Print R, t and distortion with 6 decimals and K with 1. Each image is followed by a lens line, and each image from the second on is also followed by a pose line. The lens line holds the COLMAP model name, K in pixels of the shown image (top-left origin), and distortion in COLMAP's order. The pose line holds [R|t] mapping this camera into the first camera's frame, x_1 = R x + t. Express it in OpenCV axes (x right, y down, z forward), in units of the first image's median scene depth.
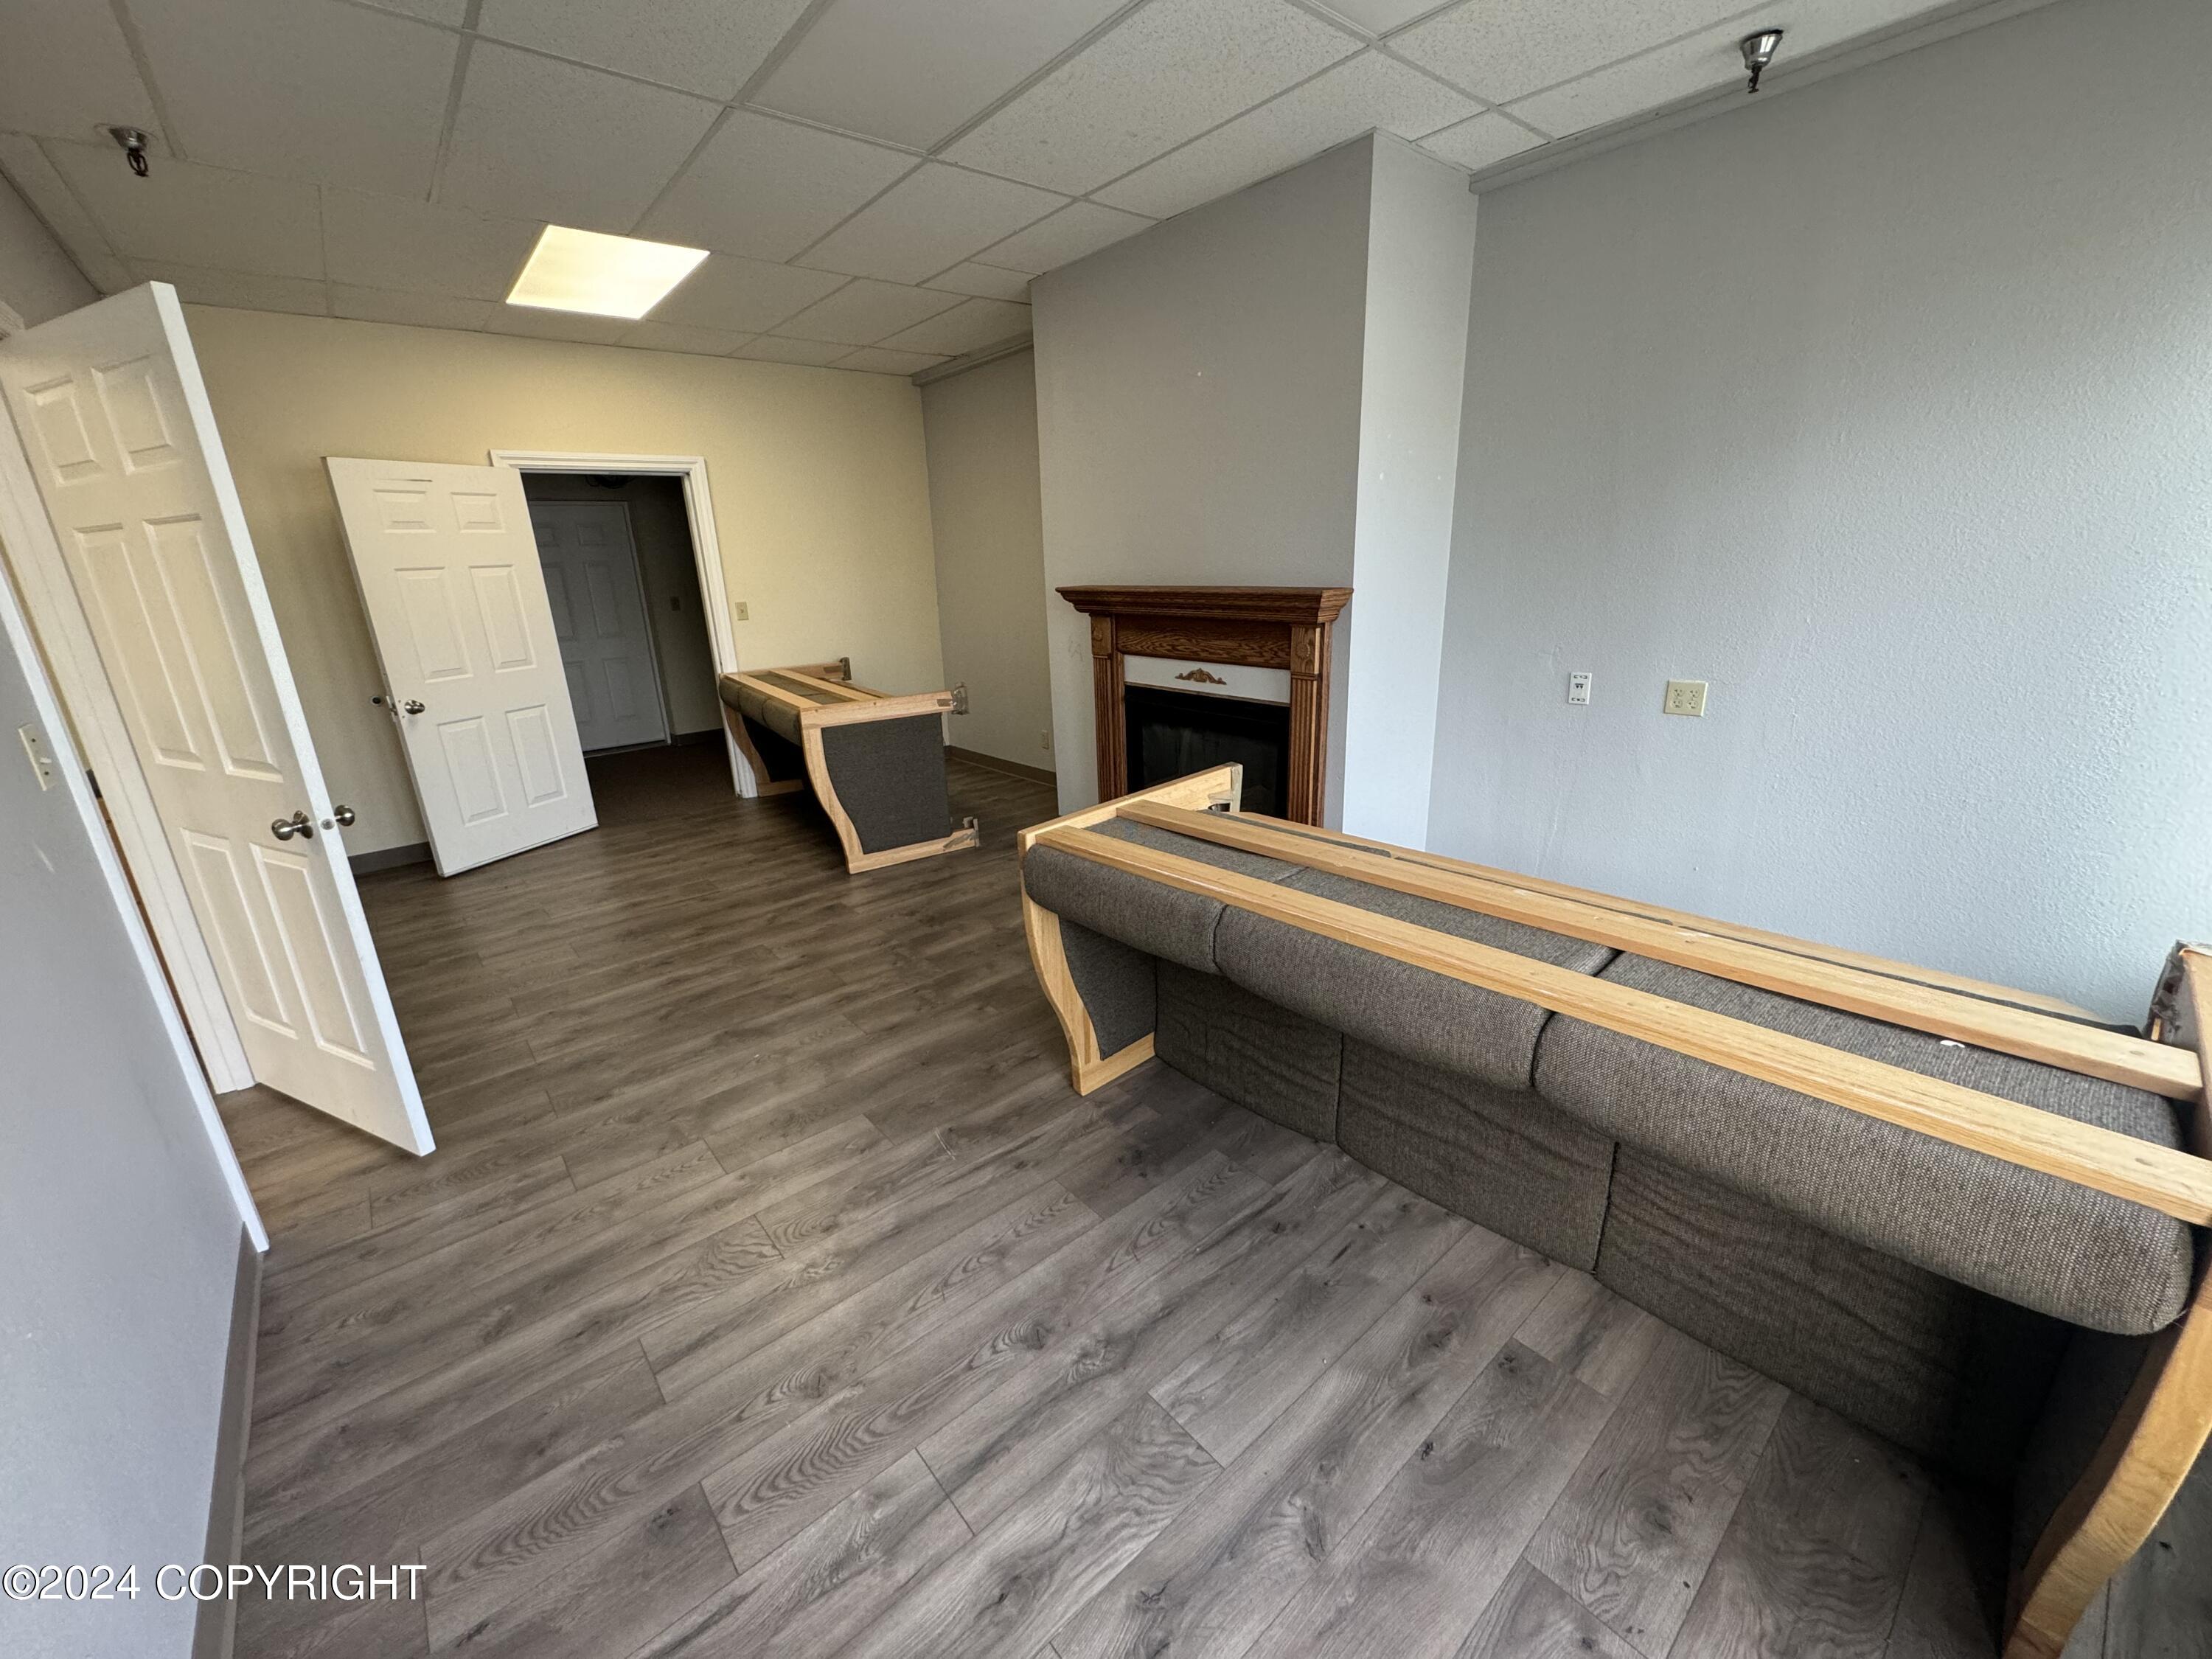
lens RADIAL K [[882.5, 0, 1096.6], [0, 882.5, 831.9], [0, 0, 1]] dist [-0.002869, -0.000007]
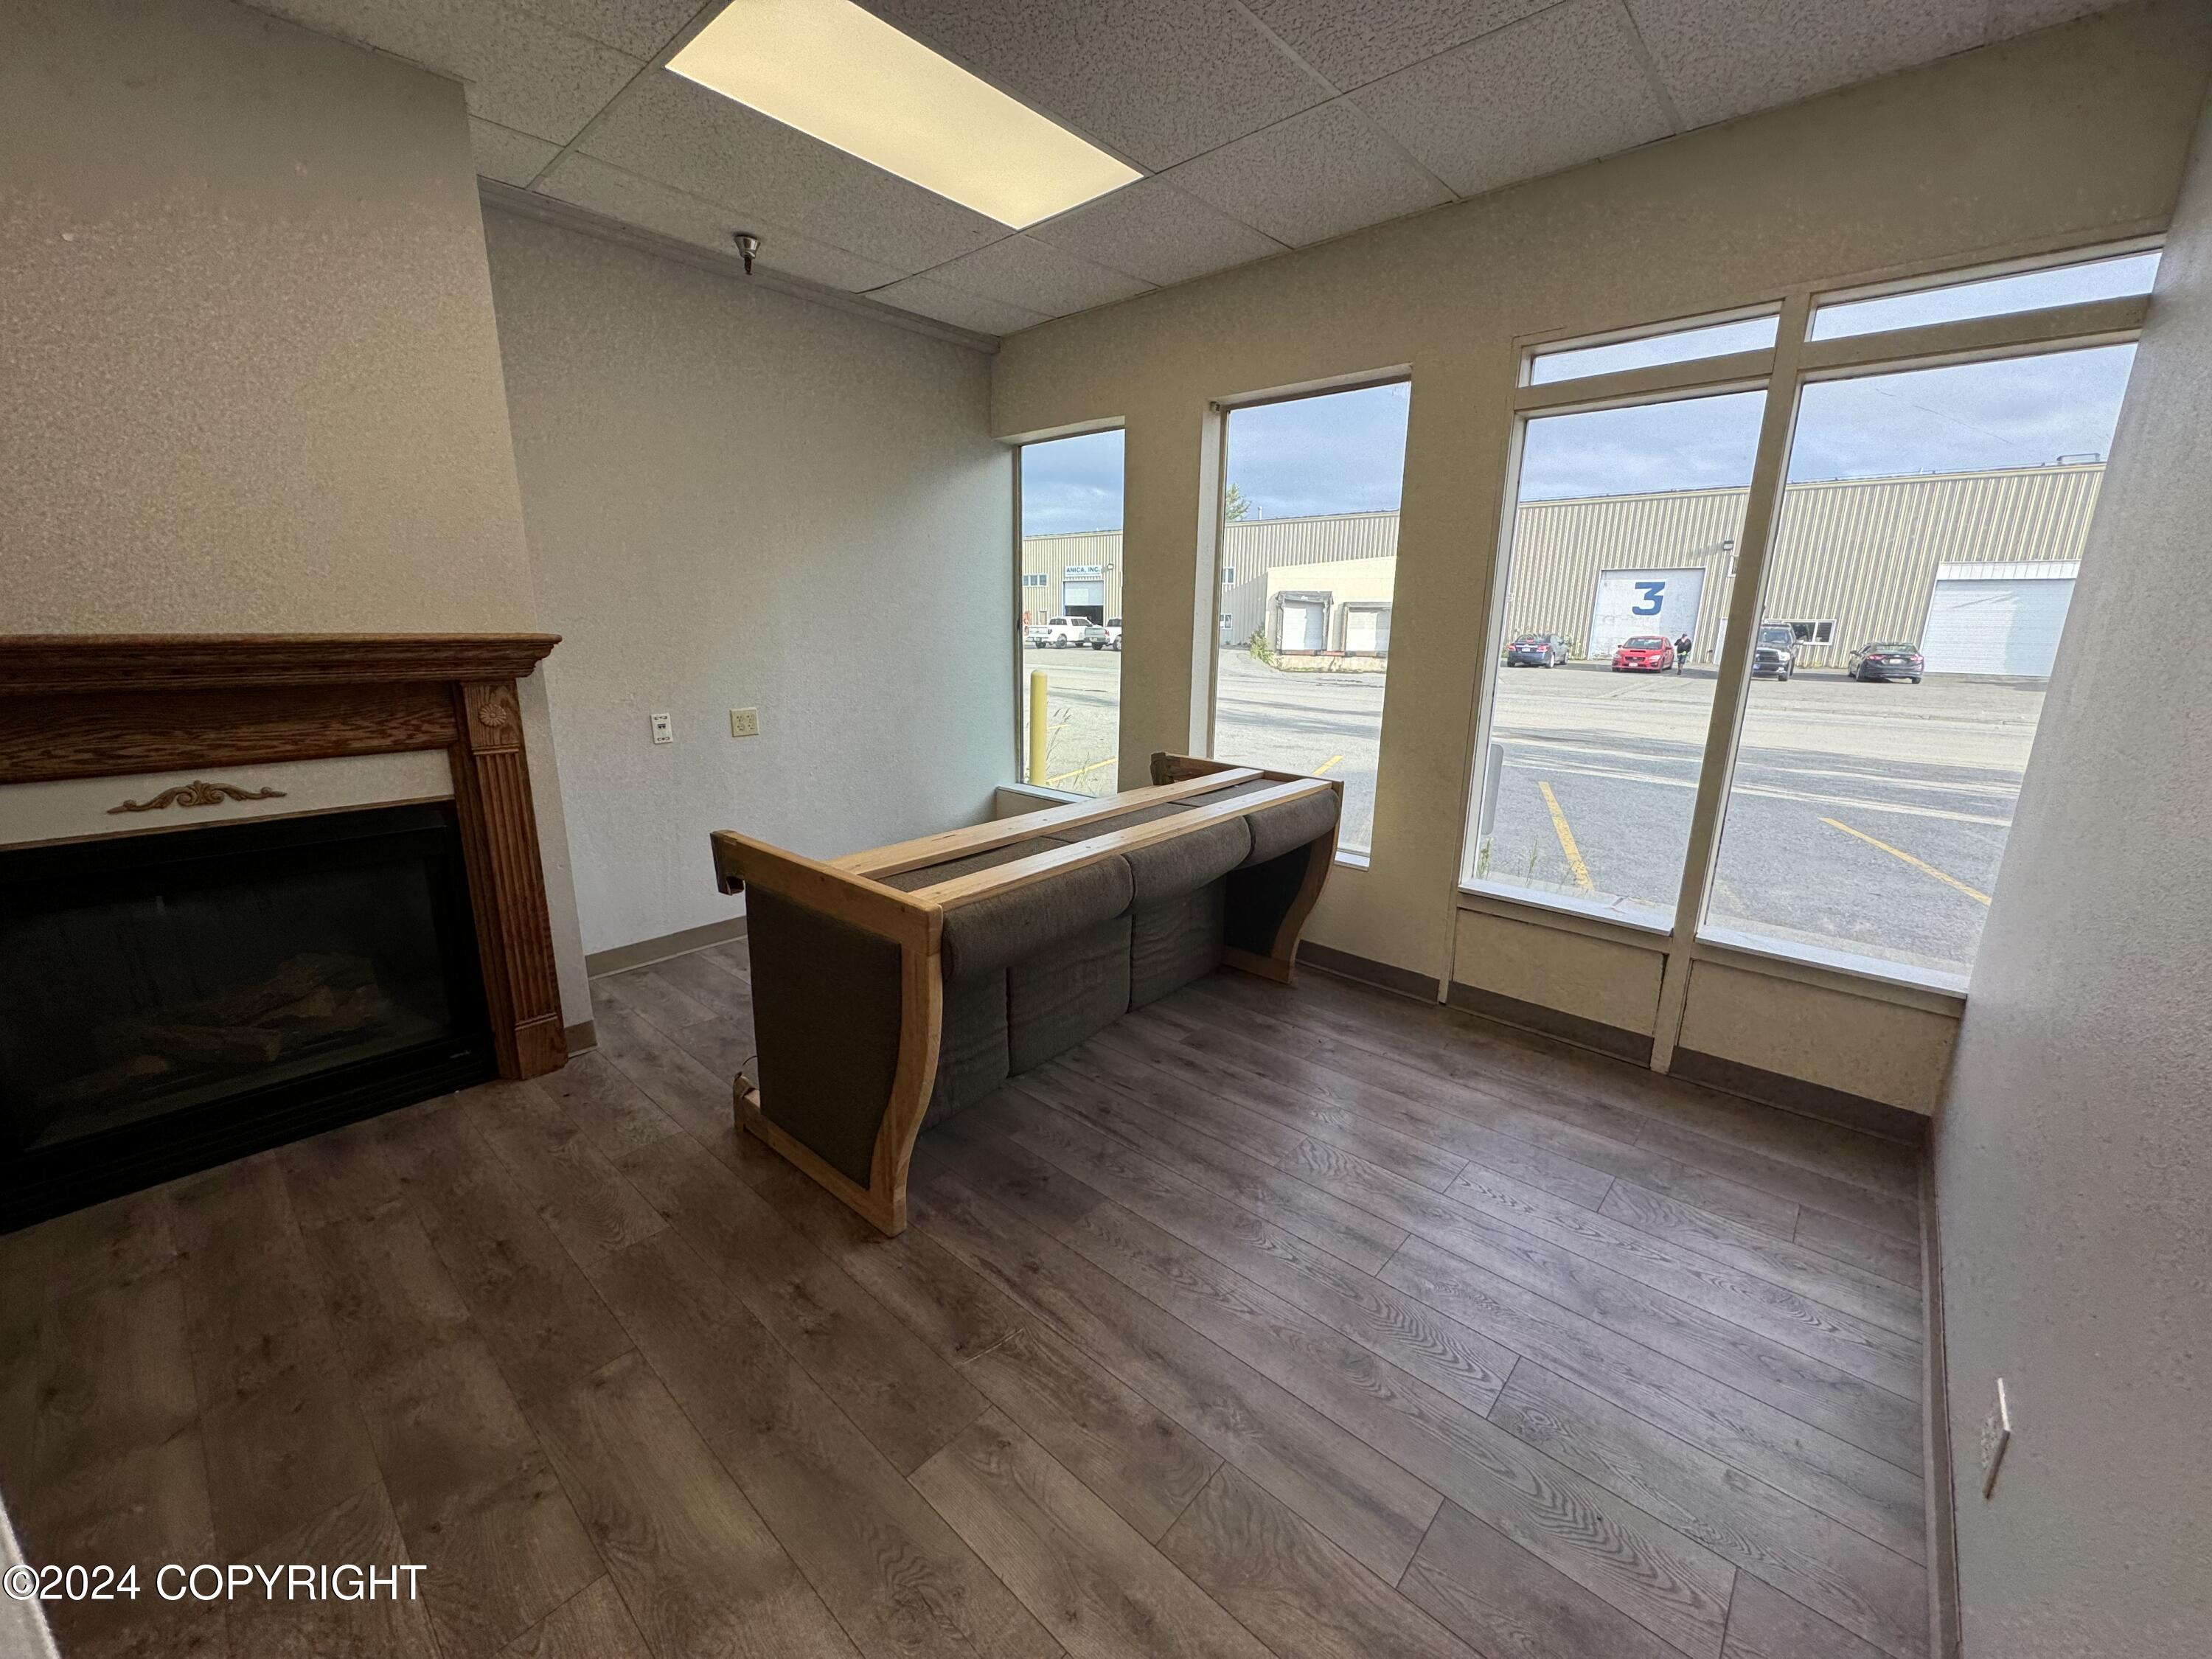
lens RADIAL K [[882.5, 0, 1106.5], [0, 882.5, 831.9], [0, 0, 1]] dist [-0.002869, -0.000007]
pose [[-0.142152, -0.202317, 0.968948, -0.631013], [0.292664, 0.926533, 0.236397, -0.149632], [-0.945590, 0.317181, -0.072498, 0.638946]]
